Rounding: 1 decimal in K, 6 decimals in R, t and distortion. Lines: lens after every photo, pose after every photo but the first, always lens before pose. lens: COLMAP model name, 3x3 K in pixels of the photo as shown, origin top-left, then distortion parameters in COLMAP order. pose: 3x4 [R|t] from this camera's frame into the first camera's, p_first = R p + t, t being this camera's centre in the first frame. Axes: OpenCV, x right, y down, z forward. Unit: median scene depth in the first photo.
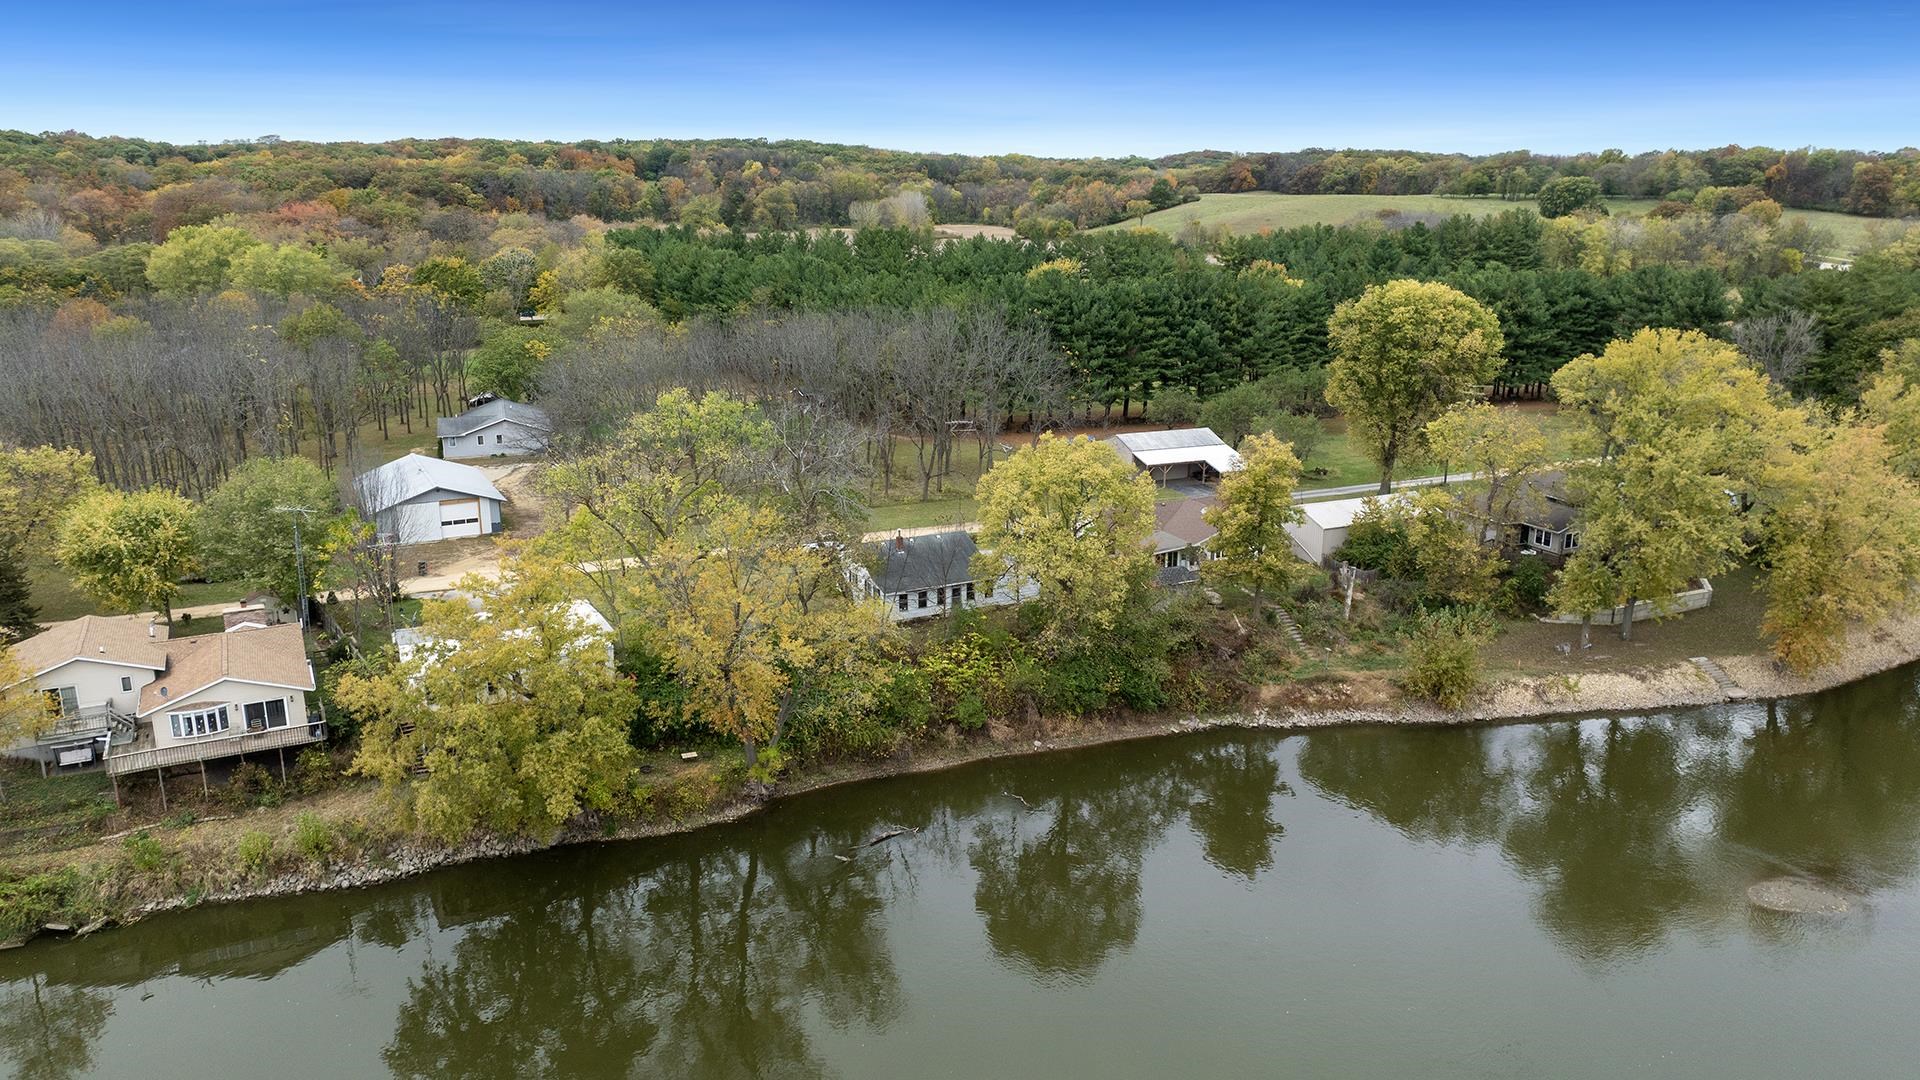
lens RADIAL K [[1349.3, 0, 960.0], [0, 1349.3, 540.0], [0, 0, 1]] dist [-0.019996, 0.002766]
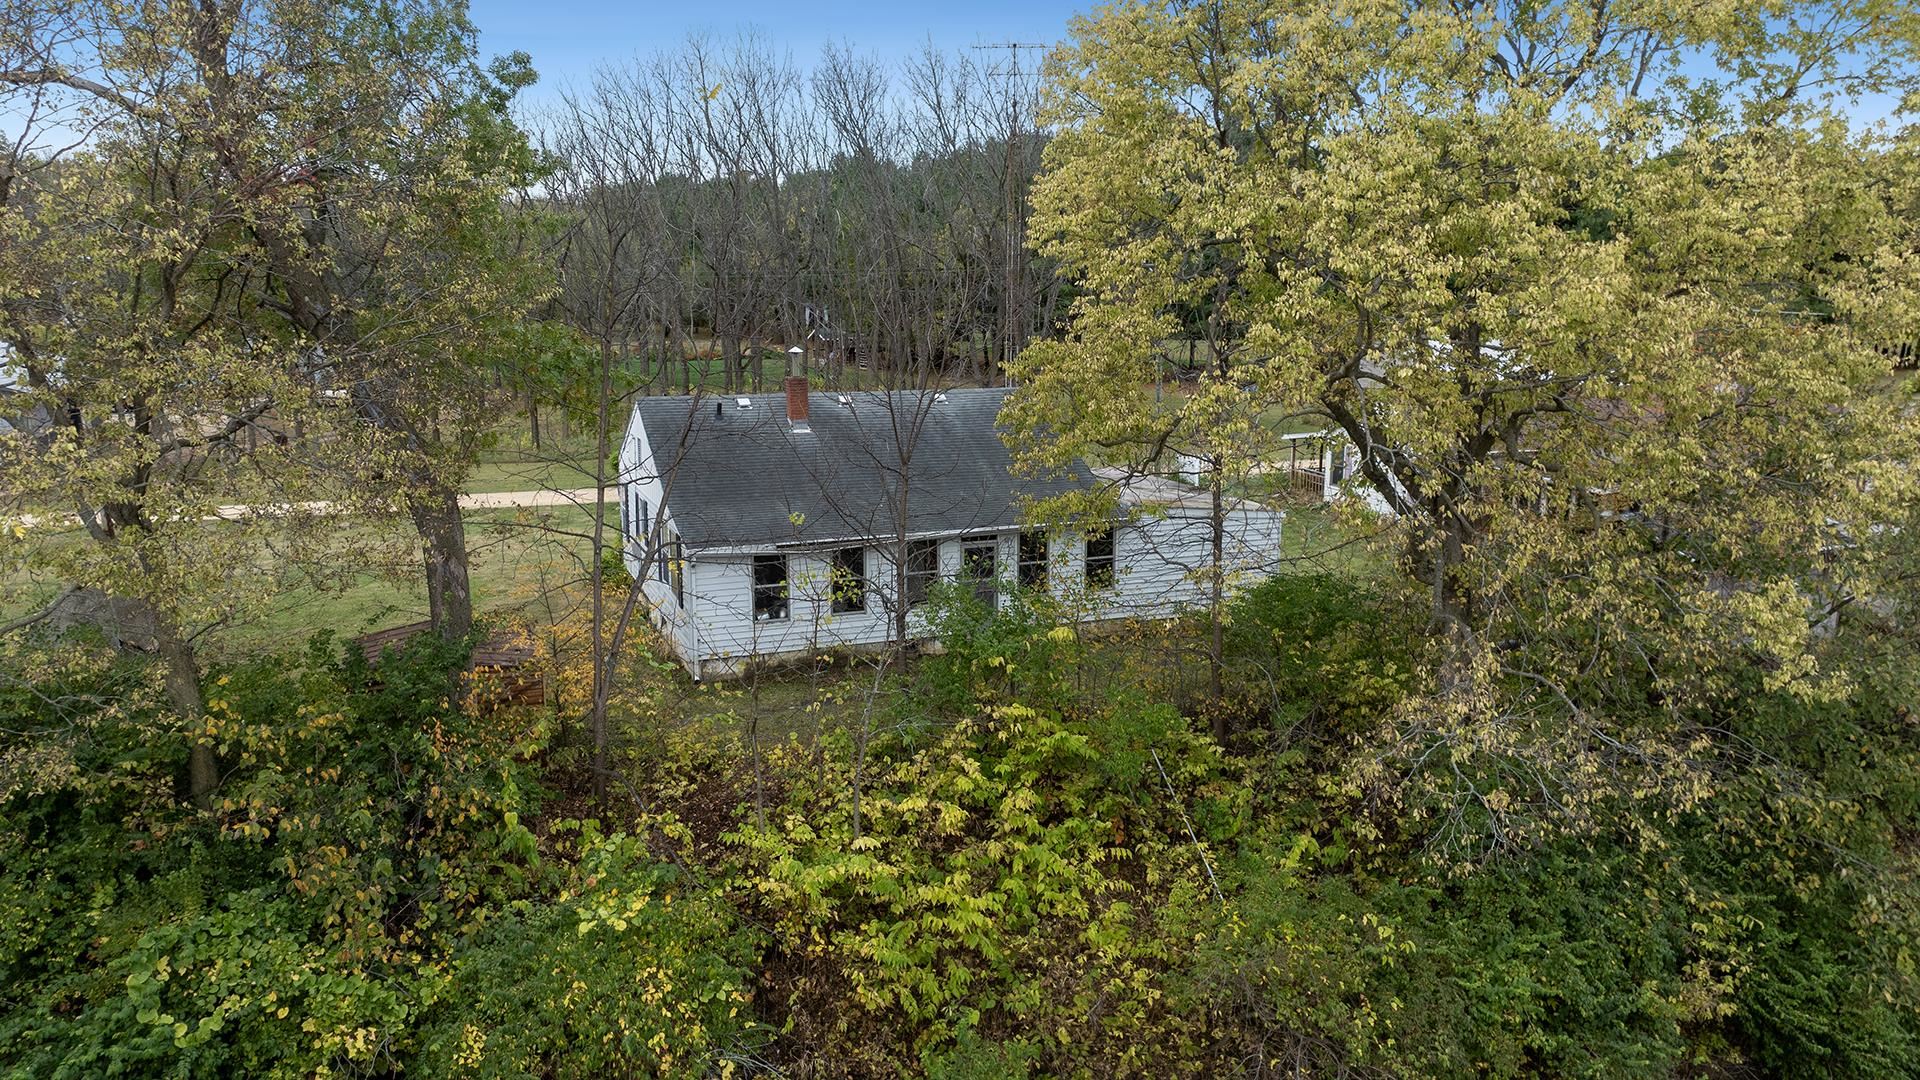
lens RADIAL K [[1410.4, 0, 988.0], [0, 1410.4, 538.2], [0, 0, 1]] dist [-0.028659, -0.000164]
pose [[0.996136, 0.016039, -0.086347, 0.024669], [-0.022189, 0.997247, -0.070747, 0.058404], [0.084974, 0.072390, 0.993750, 0.780596]]
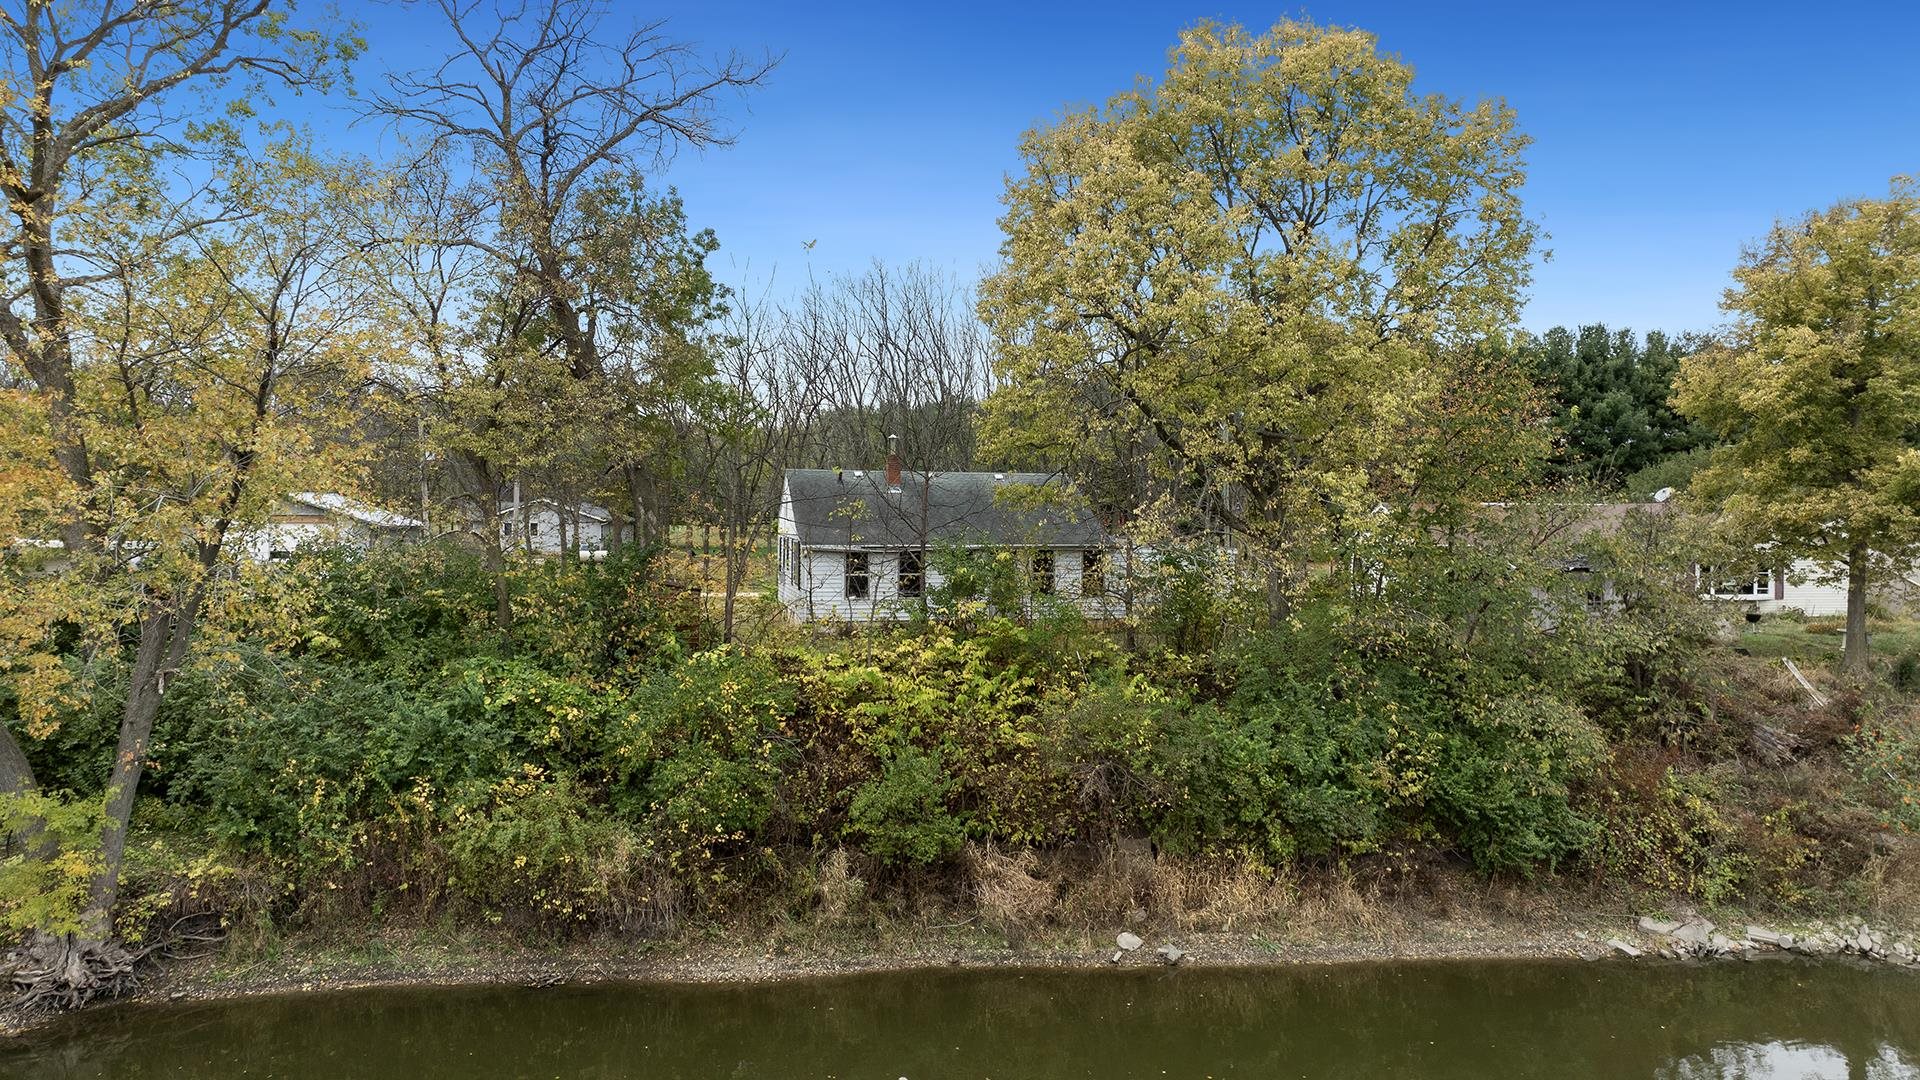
lens RADIAL K [[1349.3, 0, 960.0], [0, 1349.3, 540.0], [0, 0, 1]] dist [-0.019996, 0.002766]
pose [[0.964148, 0.005687, -0.265304, 0.097827], [-0.070210, 0.969609, -0.234367, 0.134473], [0.255908, 0.244592, 0.935246, 0.677152]]
